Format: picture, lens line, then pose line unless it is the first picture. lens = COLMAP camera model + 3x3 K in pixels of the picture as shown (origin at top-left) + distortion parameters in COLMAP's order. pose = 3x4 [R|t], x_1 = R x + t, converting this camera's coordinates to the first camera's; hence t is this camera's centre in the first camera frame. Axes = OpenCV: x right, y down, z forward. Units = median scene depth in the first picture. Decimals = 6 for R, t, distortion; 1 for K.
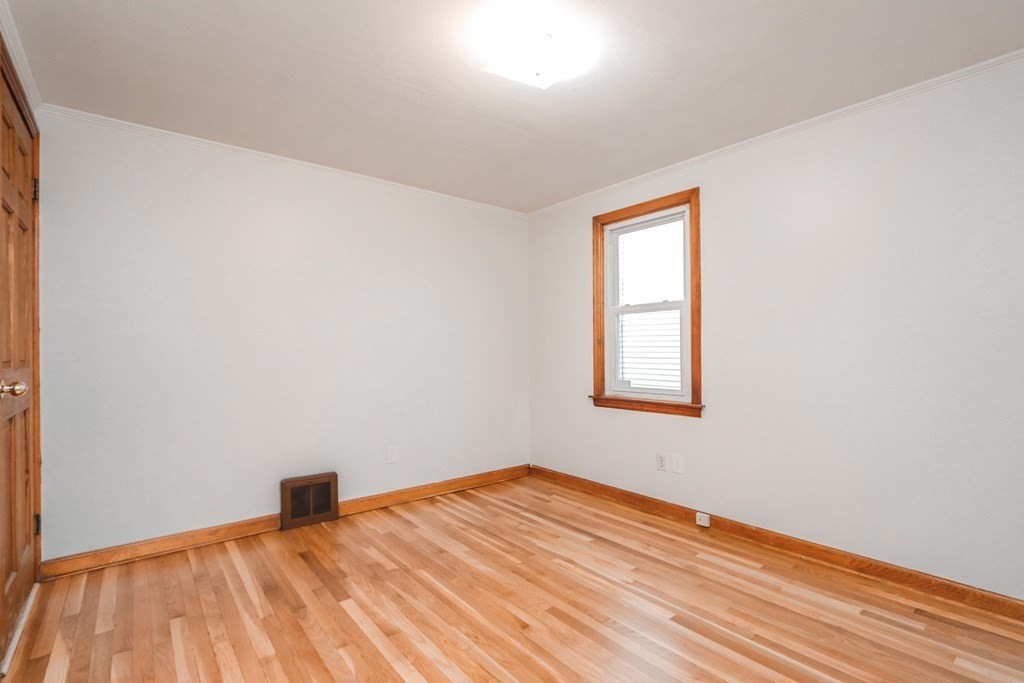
lens RADIAL K [[480.3, 0, 508.7], [0, 480.3, 352.5], [0, 0, 1]] dist [-0.019965, 0.001057]
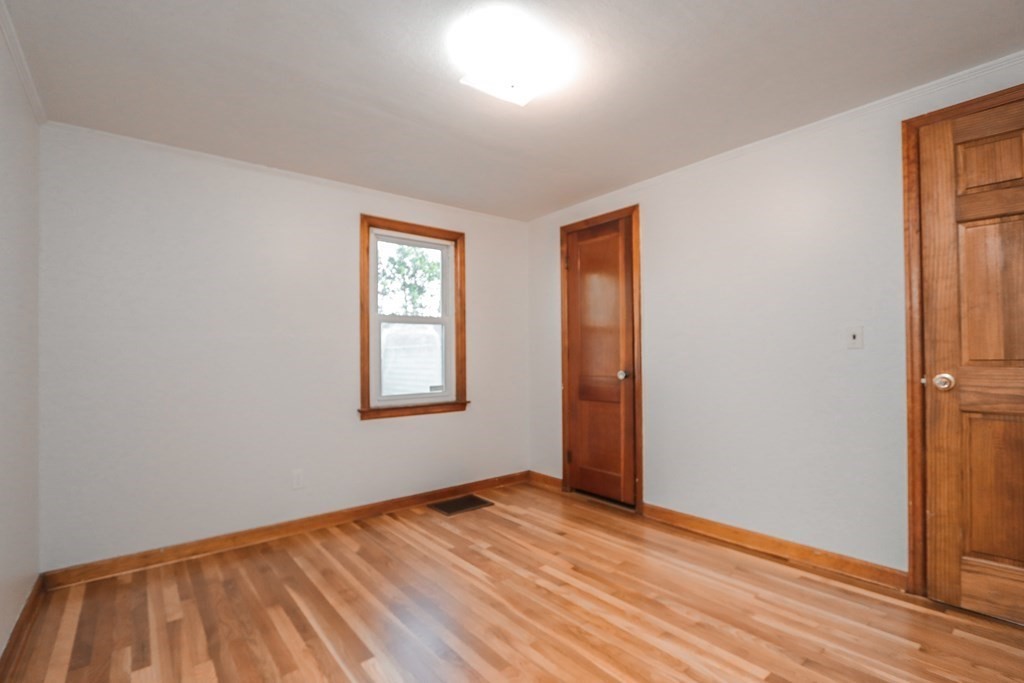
lens RADIAL K [[470.3, 0, 512.5], [0, 470.3, 352.9], [0, 0, 1]] dist [-0.017221, 0.000724]
pose [[-0.999766, 0.014925, -0.015676, 0.061892], [0.015000, 0.999877, -0.004673, -0.005889], [0.015605, -0.004907, -0.999866, 1.442163]]
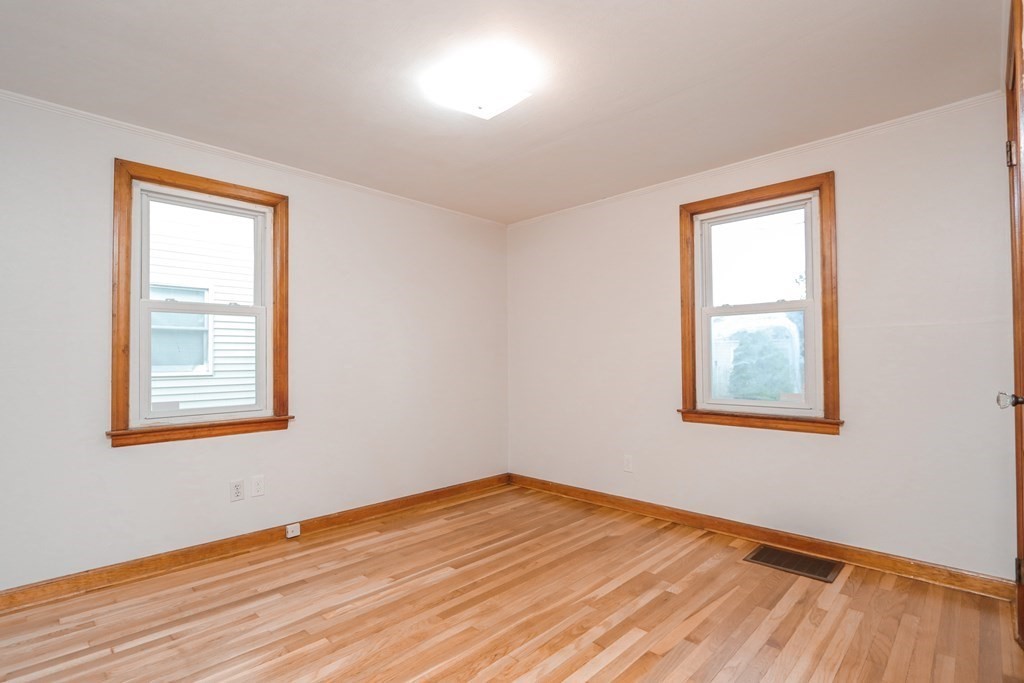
lens RADIAL K [[494.0, 0, 495.8], [0, 494.0, 350.7], [0, 0, 1]] dist [-0.017751, 0.000217]
pose [[-0.111069, 0.019778, 0.993616, -0.764341], [0.012276, 0.999753, -0.018528, -0.001391], [-0.993737, 0.010140, -0.111284, 0.789895]]
